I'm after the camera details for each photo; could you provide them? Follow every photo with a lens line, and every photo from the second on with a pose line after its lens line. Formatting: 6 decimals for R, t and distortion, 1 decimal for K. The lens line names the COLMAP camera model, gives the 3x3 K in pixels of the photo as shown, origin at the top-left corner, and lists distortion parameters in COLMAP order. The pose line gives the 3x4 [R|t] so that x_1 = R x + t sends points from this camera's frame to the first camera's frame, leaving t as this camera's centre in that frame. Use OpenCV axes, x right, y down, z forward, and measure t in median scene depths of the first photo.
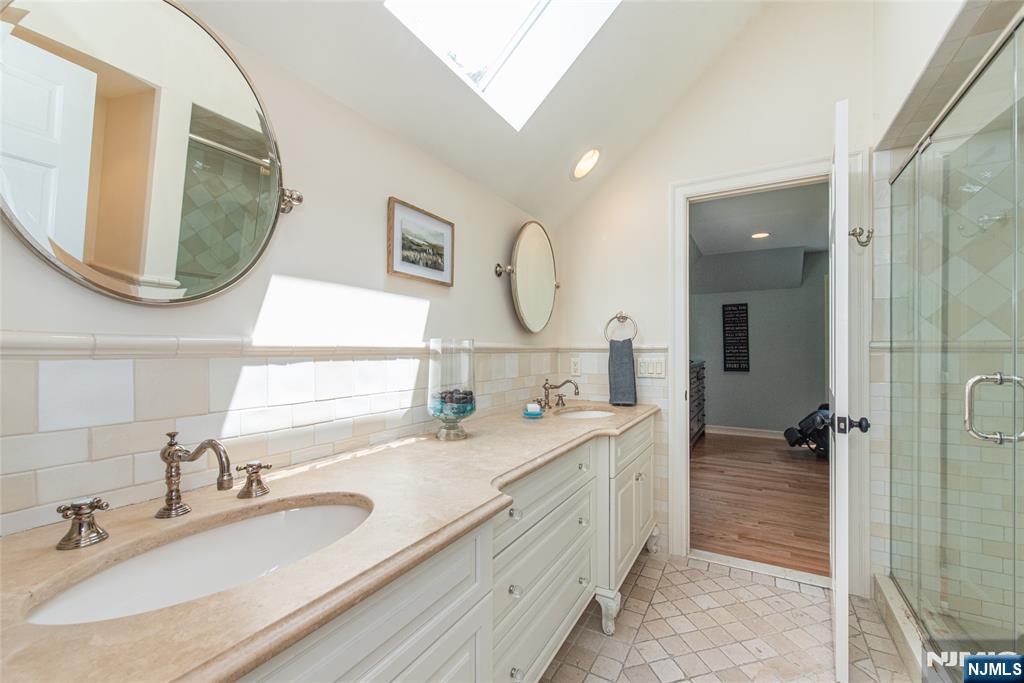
lens RADIAL K [[412.2, 0, 512.5], [0, 412.2, 344.9], [0, 0, 1]] dist [0.011058, 0.000066]
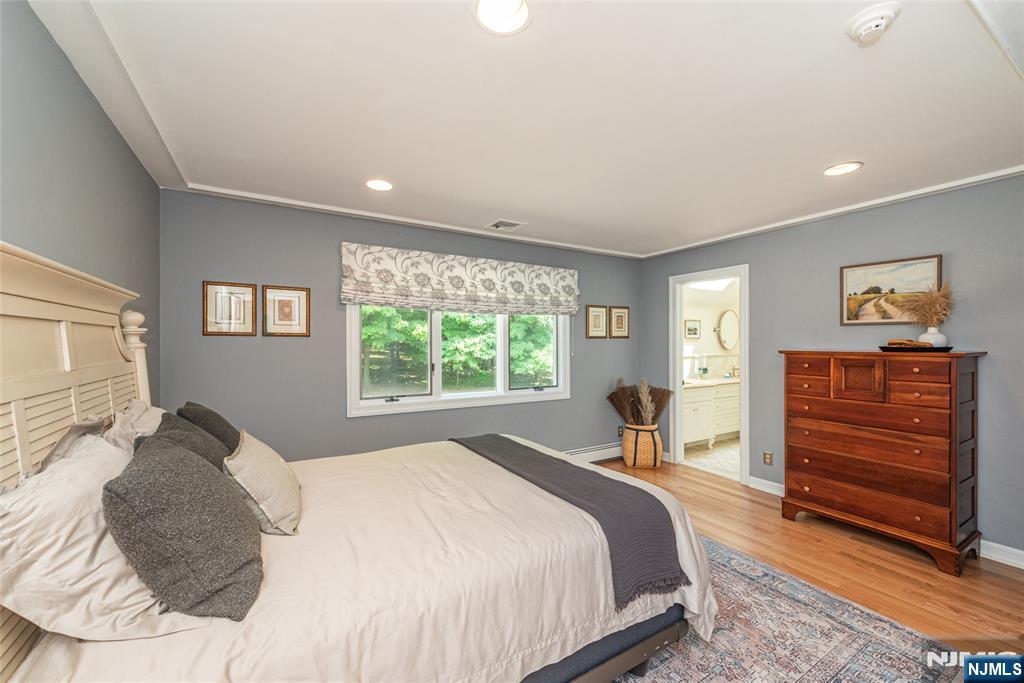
lens RADIAL K [[412.2, 0, 511.6], [0, 412.2, 342.0], [0, 0, 1]] dist [0.011058, 0.000066]
pose [[0.880022, -0.000295, -0.474933, 0.117707], [0.003170, 0.999981, 0.005253, -0.140712], [0.474922, -0.006129, 0.880006, -2.971222]]
